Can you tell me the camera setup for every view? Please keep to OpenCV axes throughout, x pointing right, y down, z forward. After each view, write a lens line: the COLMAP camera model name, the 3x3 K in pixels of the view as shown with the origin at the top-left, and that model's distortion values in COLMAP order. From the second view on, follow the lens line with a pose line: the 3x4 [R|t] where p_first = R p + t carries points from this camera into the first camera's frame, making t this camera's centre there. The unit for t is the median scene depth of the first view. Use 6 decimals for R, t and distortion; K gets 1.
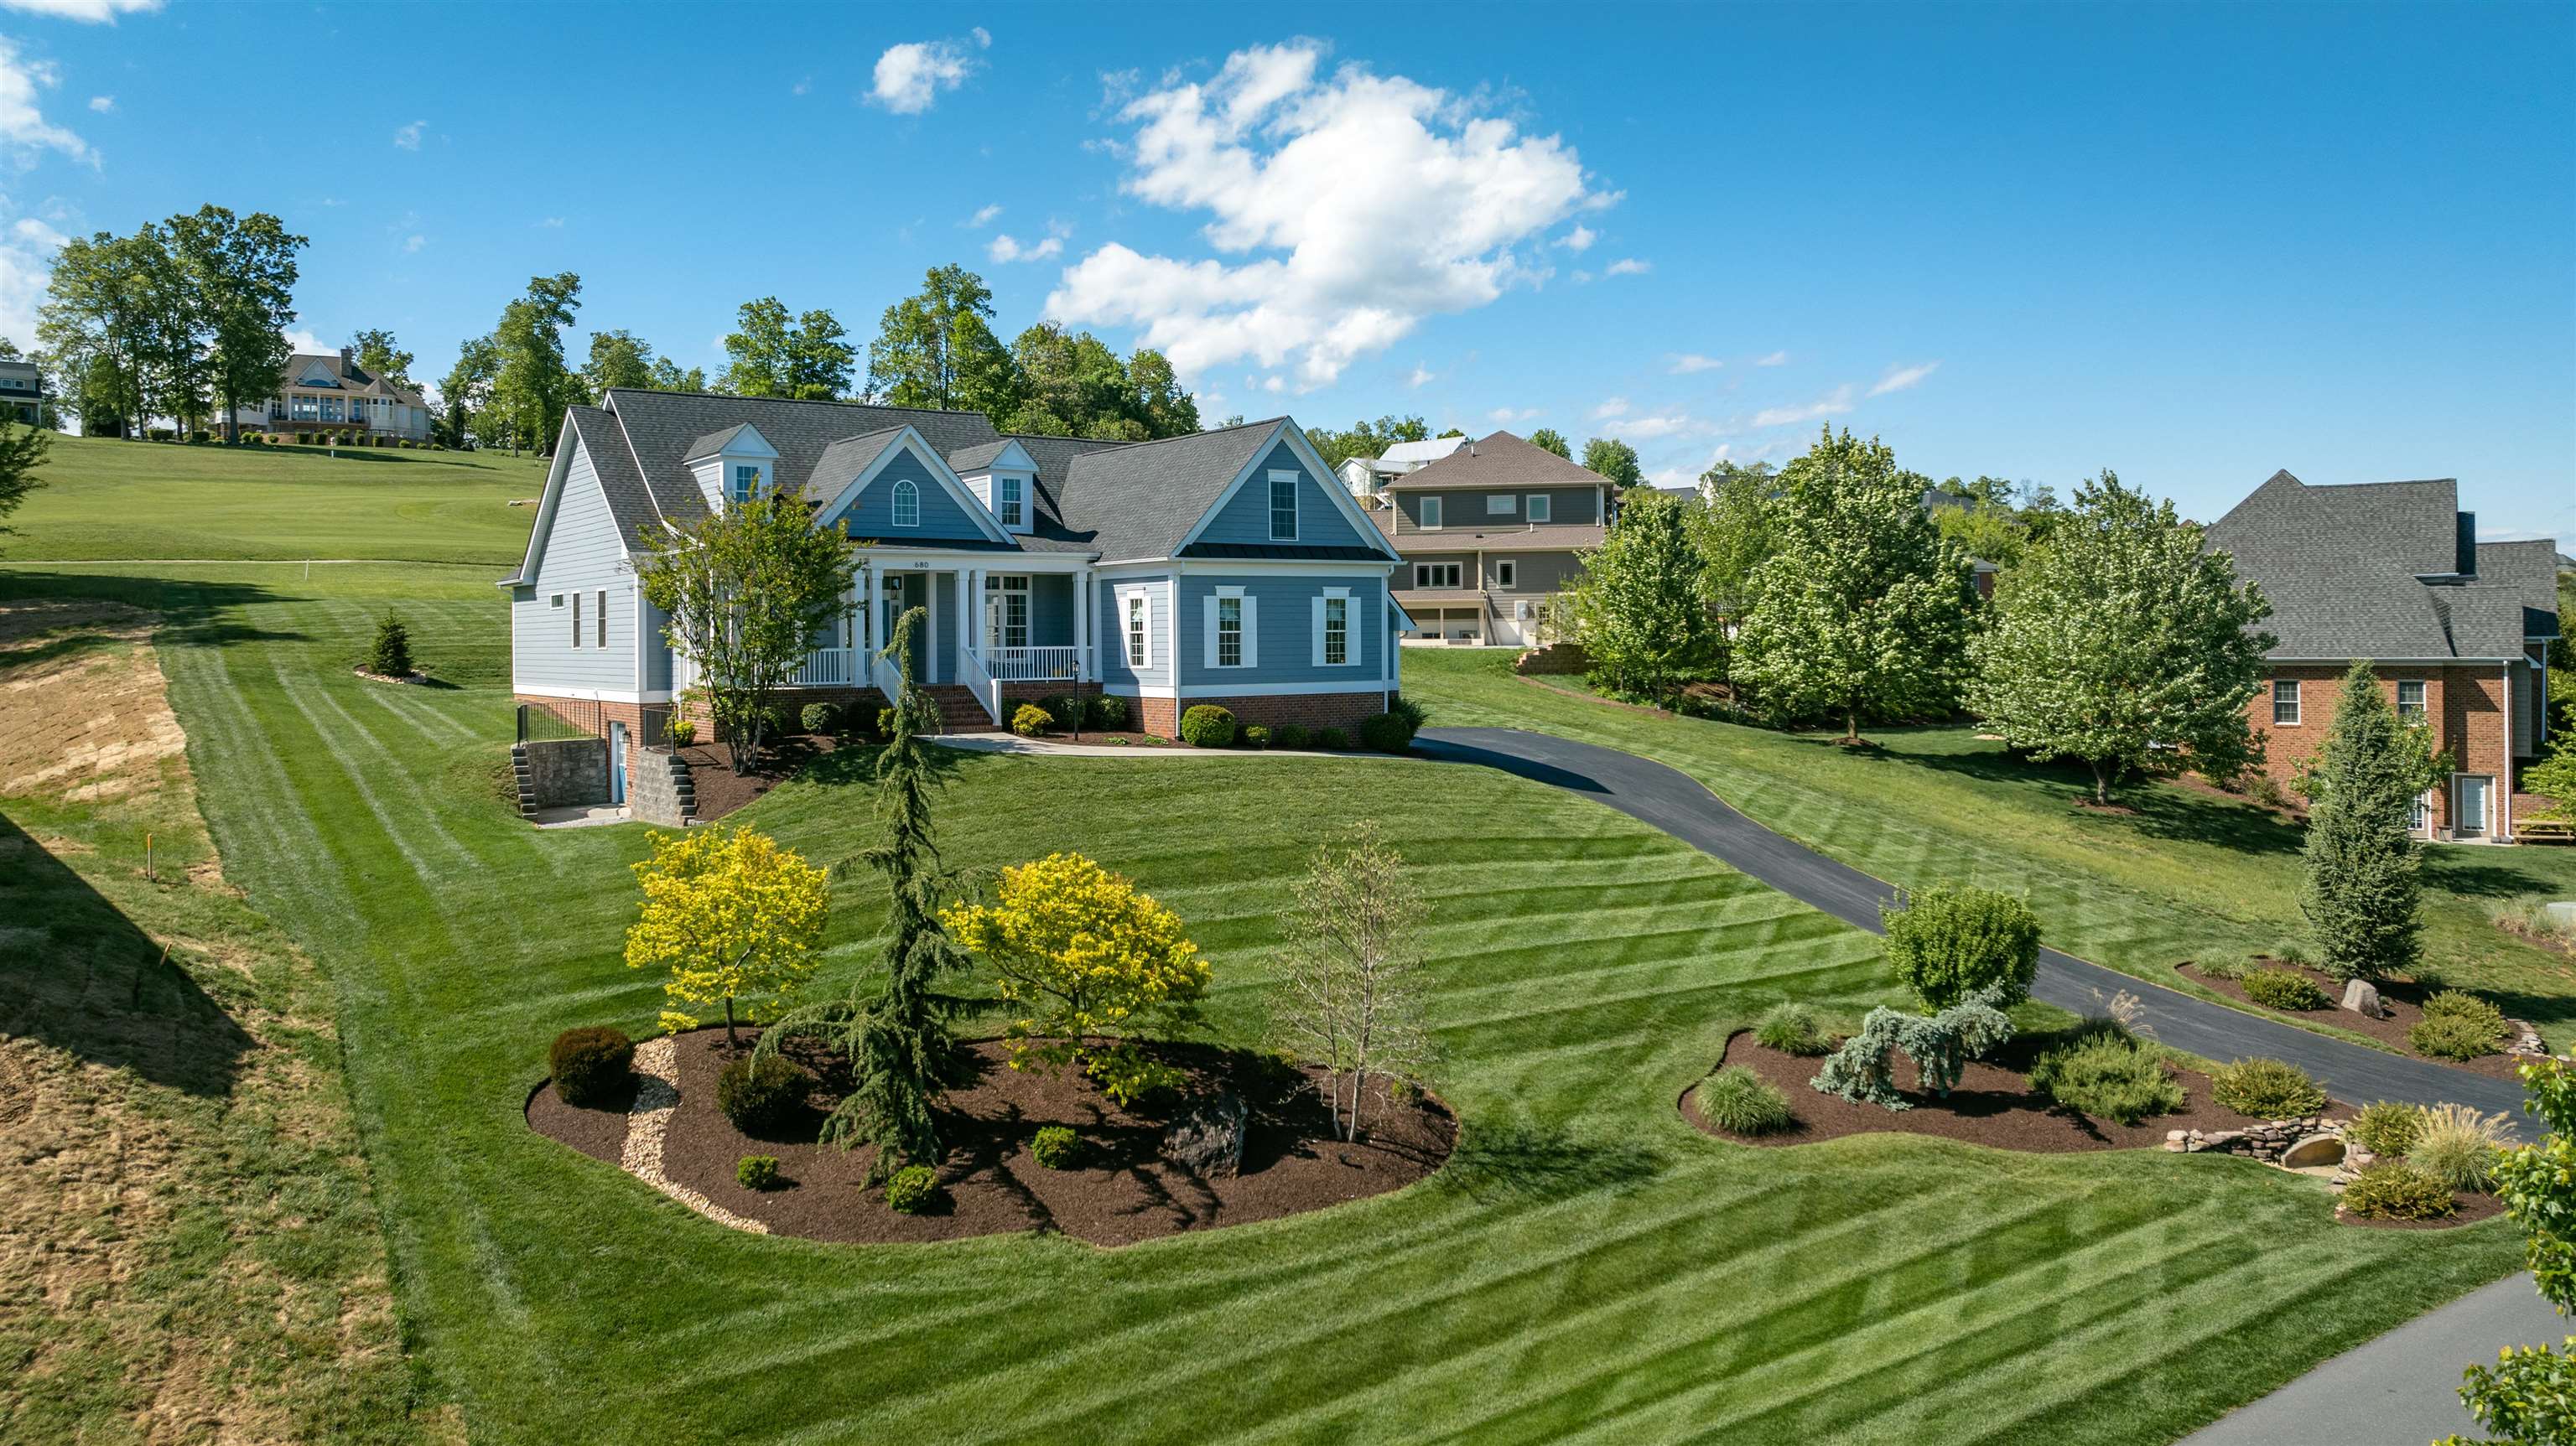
lens RADIAL K [[1734.5, 0, 1257.3], [0, 1734.5, 640.4], [0, 0, 1]] dist [0.002281, 0.002047]
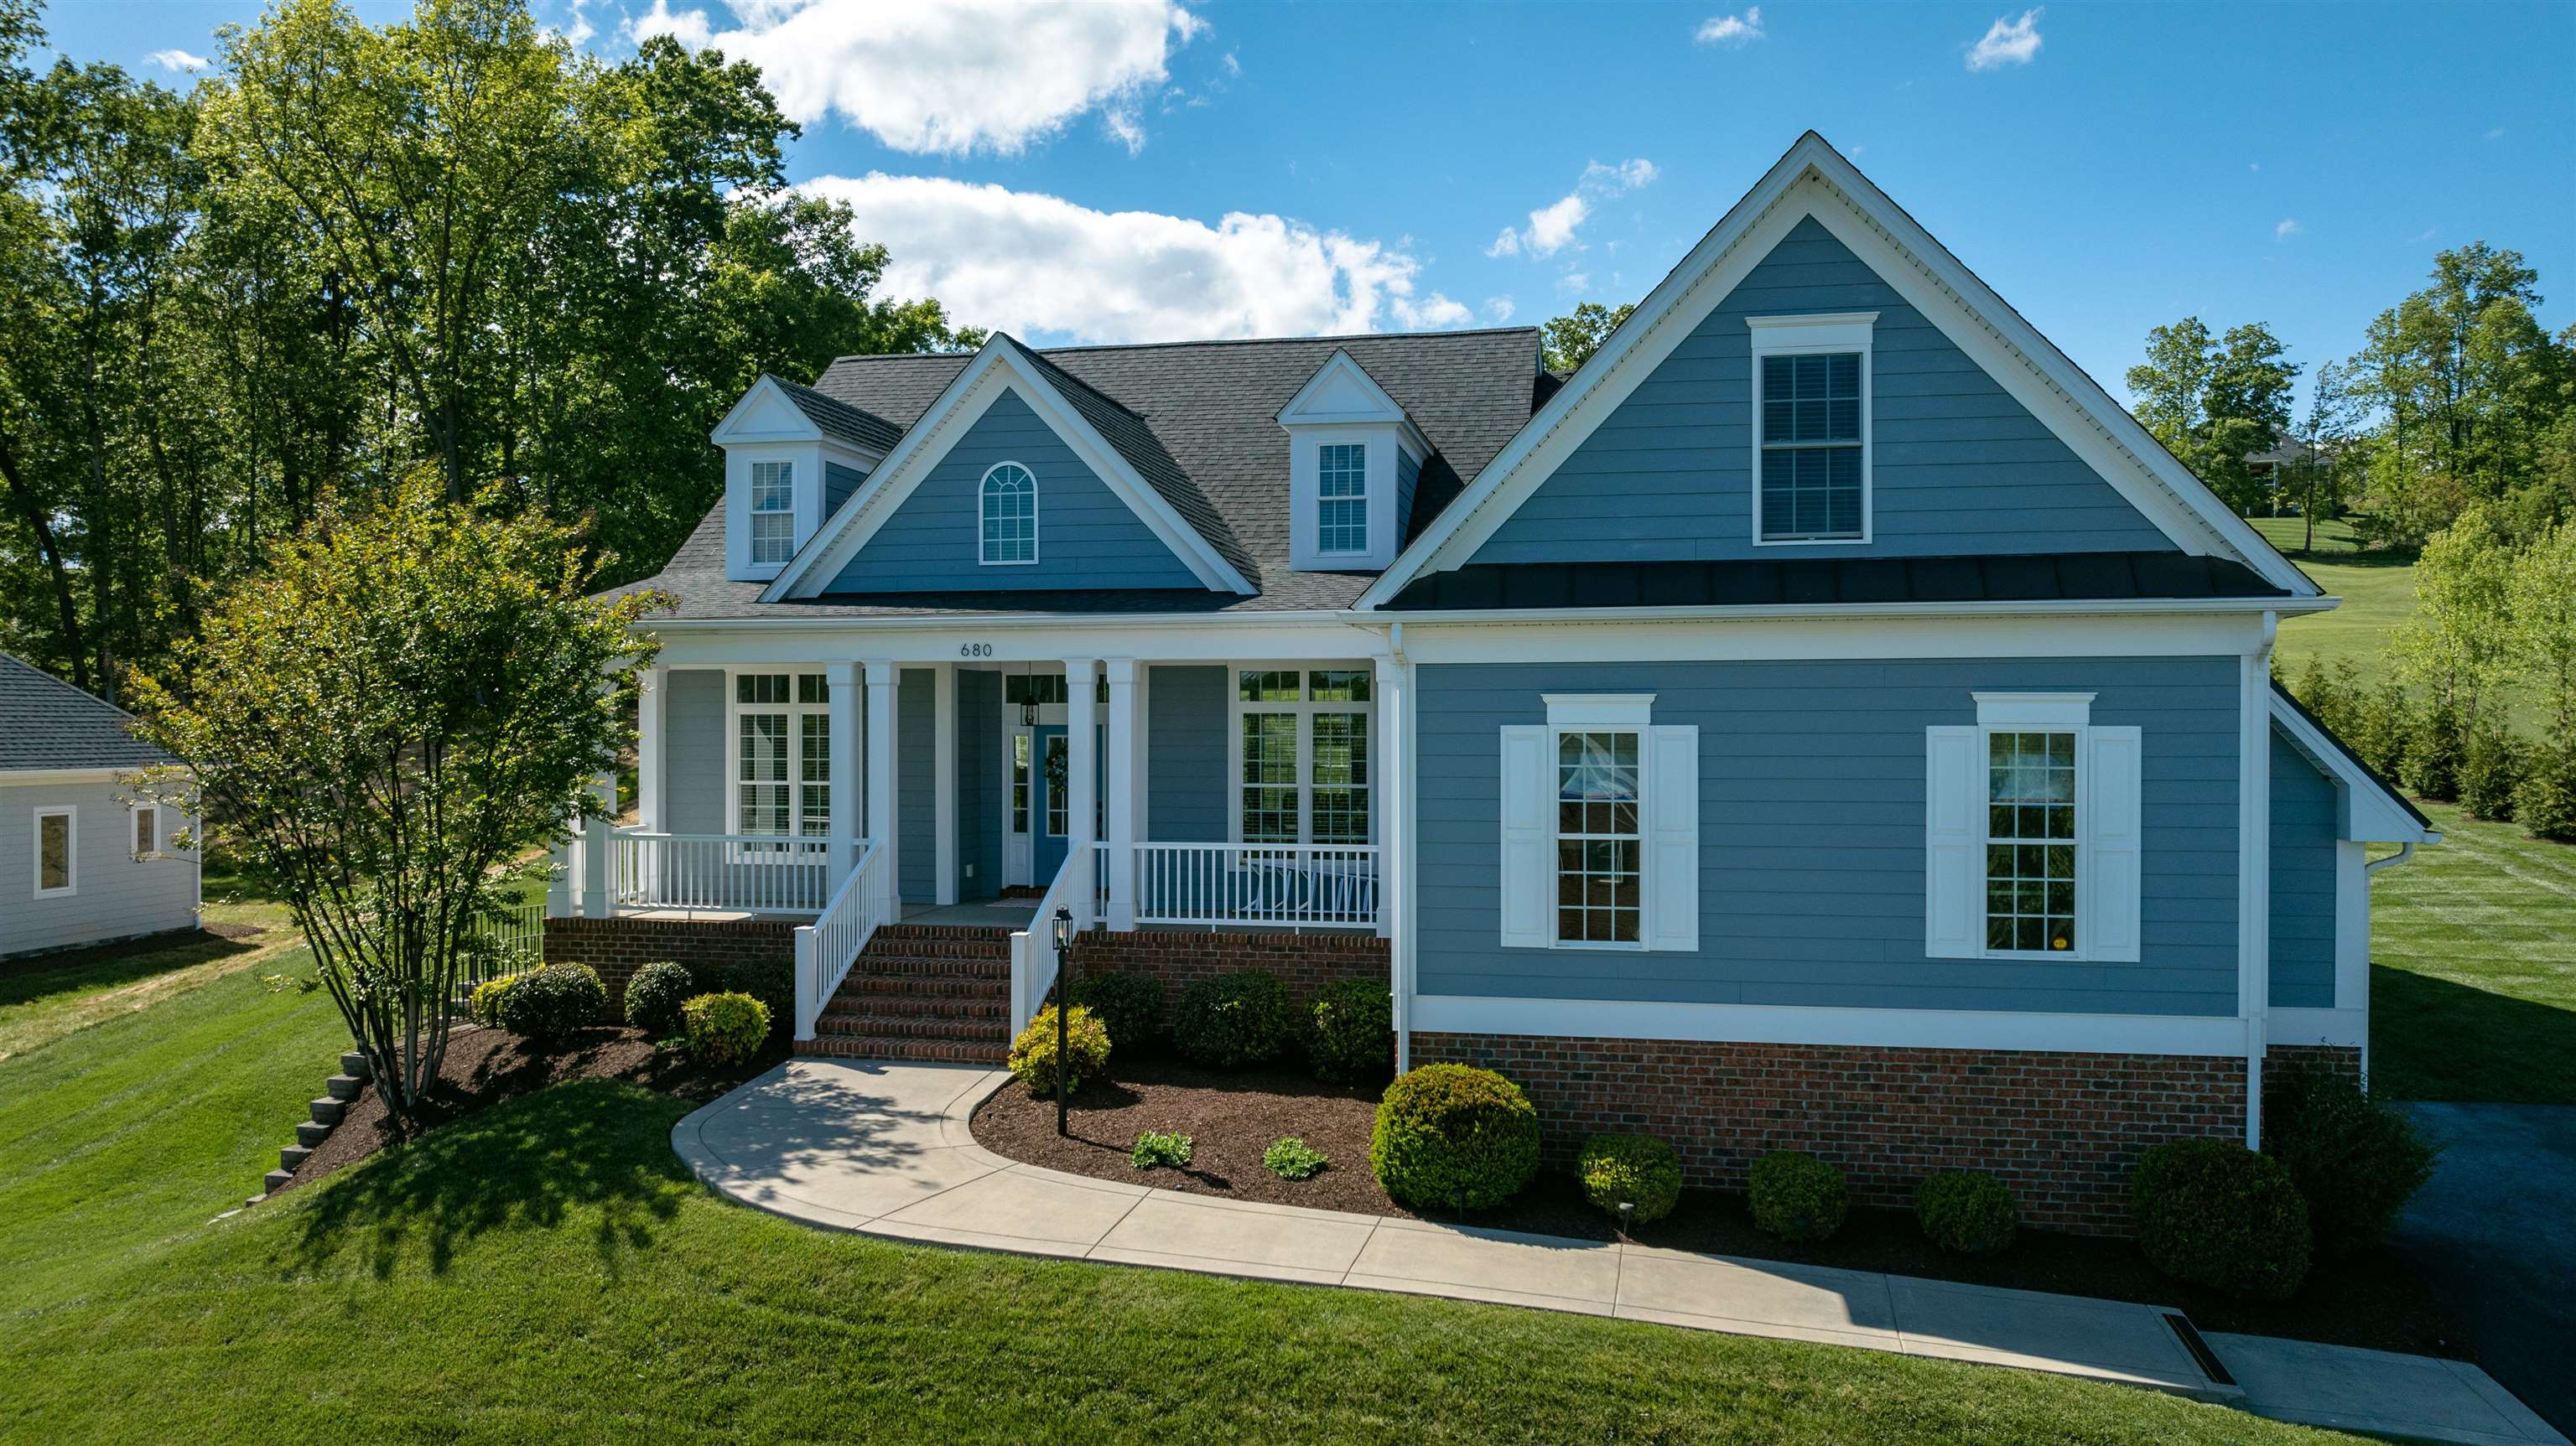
lens RADIAL K [[1813.0, 0, 1289.9], [0, 1813.0, 742.3], [0, 0, 1]] dist [-0.046601, 0.052481]
pose [[0.700798, 0.013628, -0.713230, 0.153754], [-0.009000, 0.999907, 0.010263, -0.021326], [0.713303, -0.000773, 0.700855, 0.608977]]
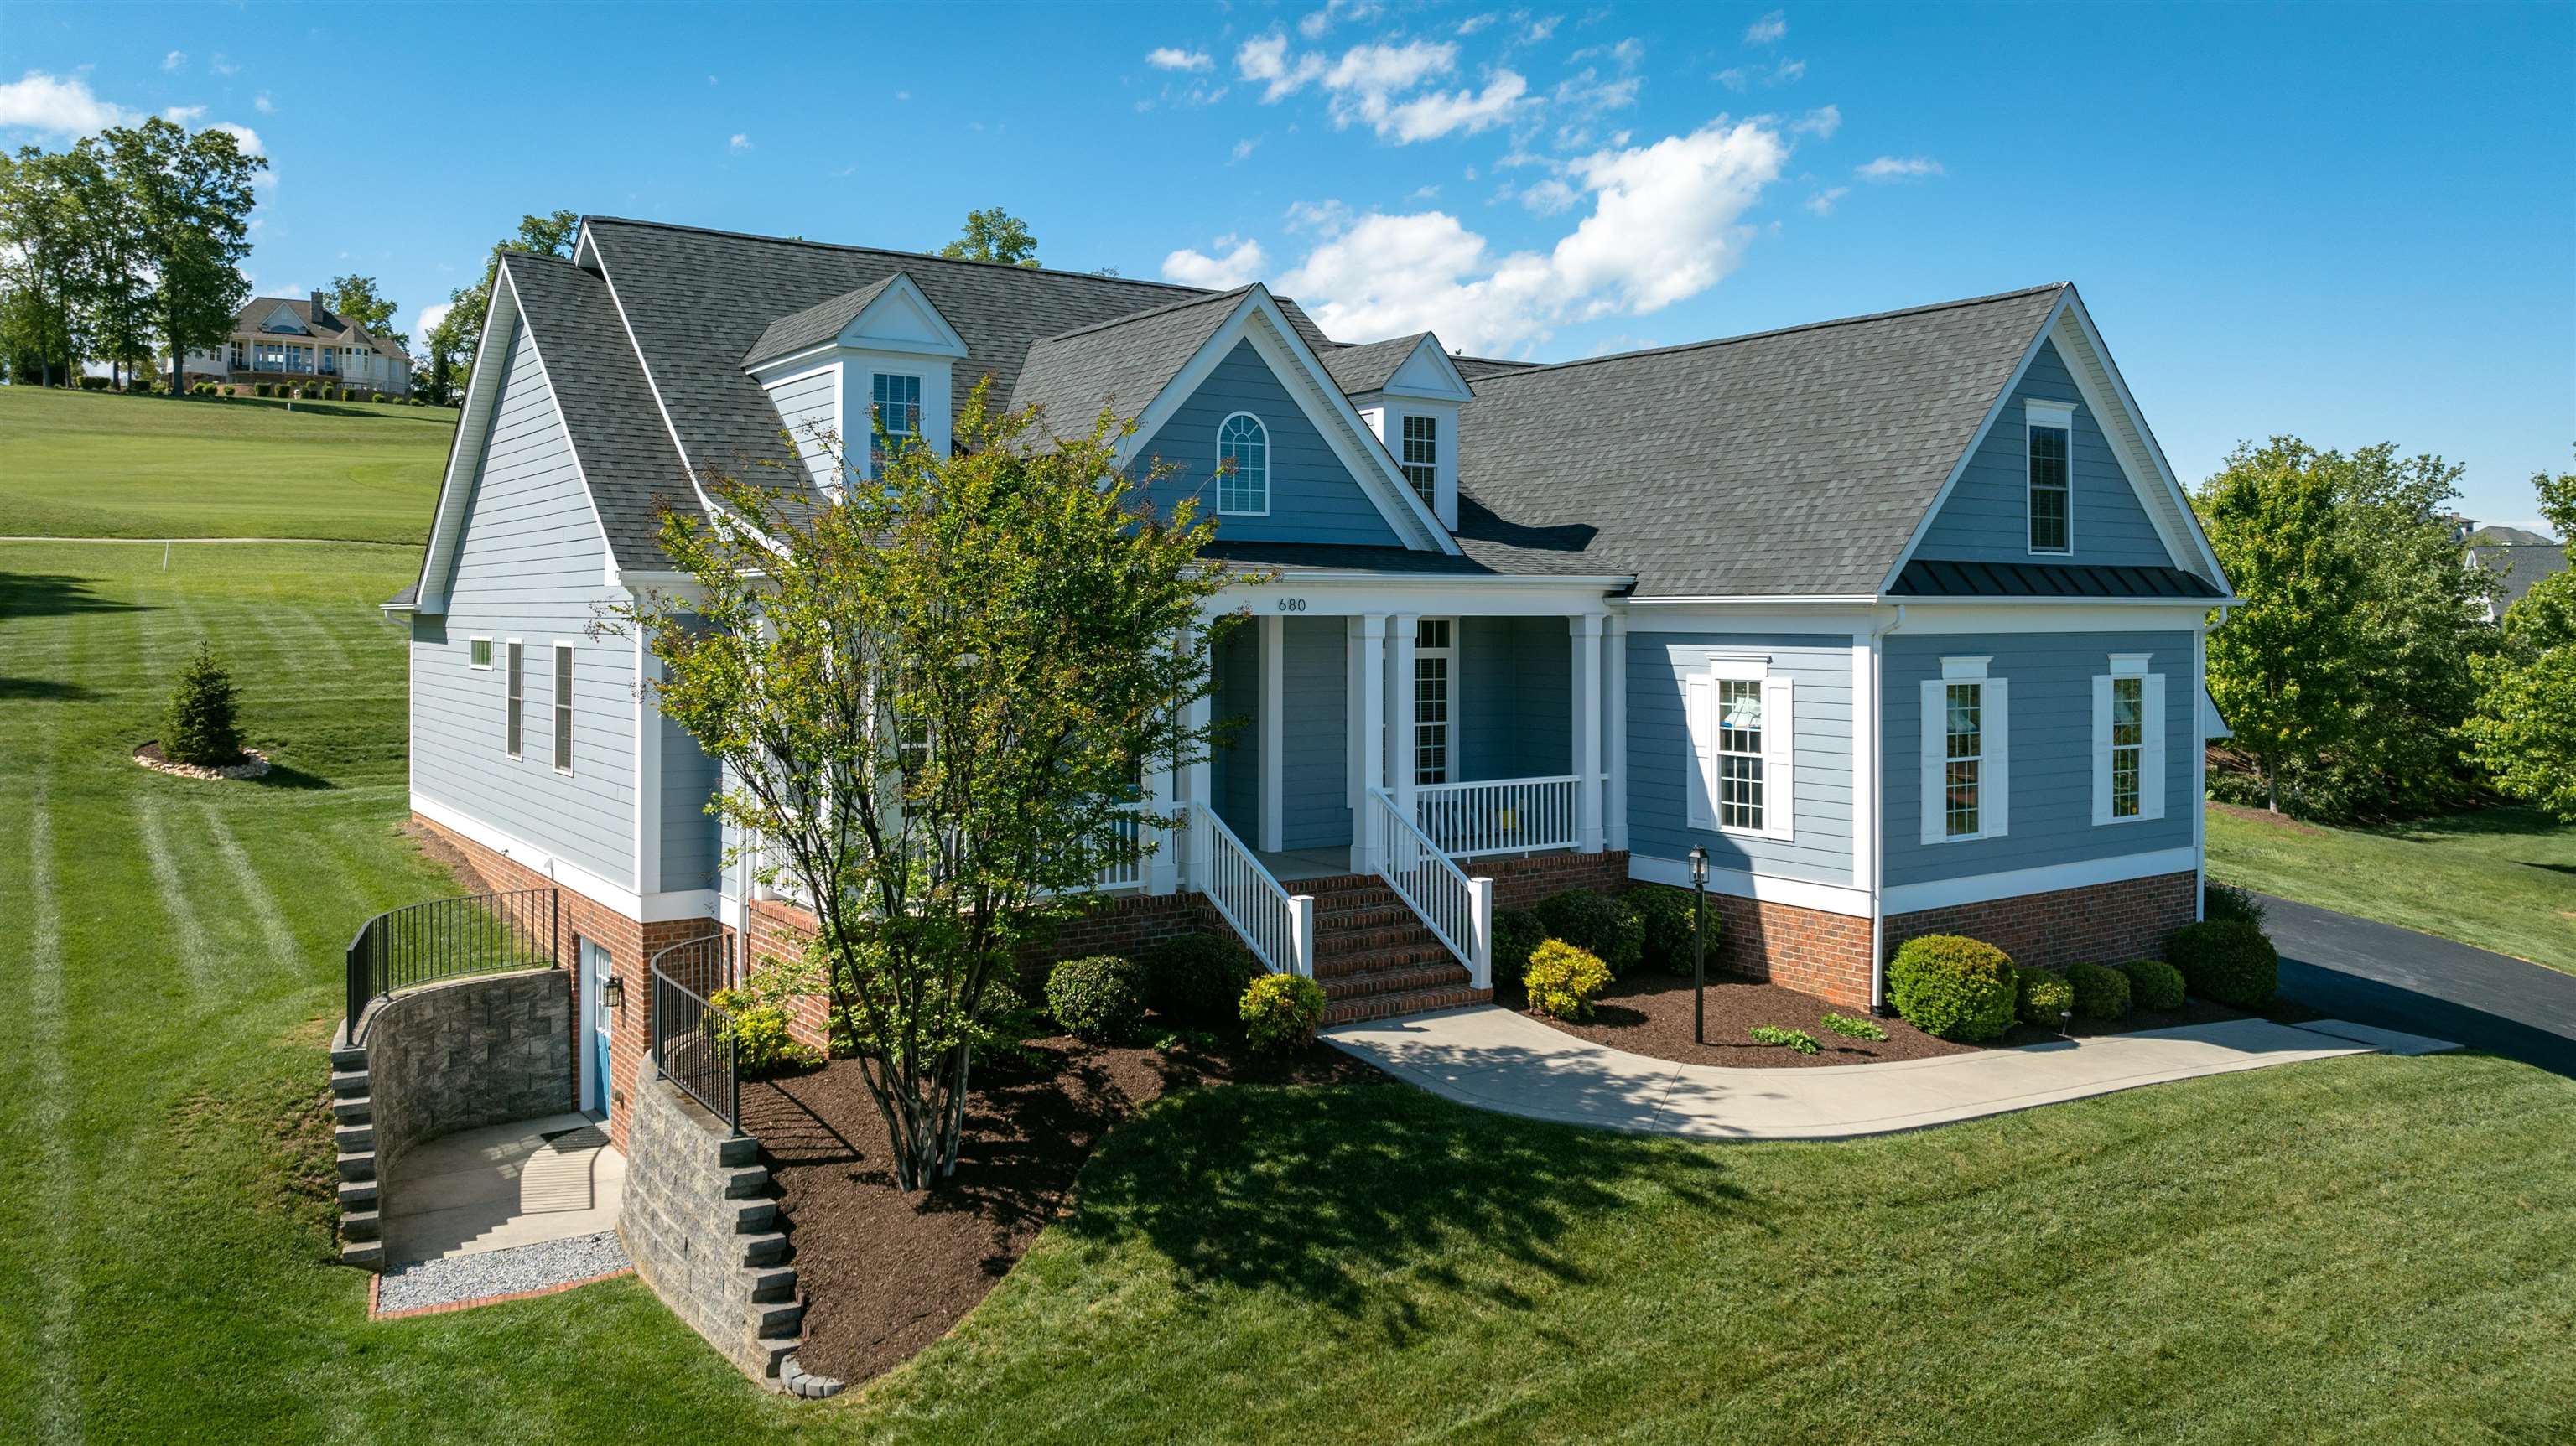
lens RADIAL K [[1802.7, 0, 1275.6], [0, 1802.7, 607.6], [0, 0, 1]] dist [0.000544, -0.038121]
pose [[0.999932, 0.011543, -0.001523, -0.162018], [-0.011552, 0.999917, -0.005762, -0.033030], [0.001456, 0.005779, 0.999982, 0.449259]]
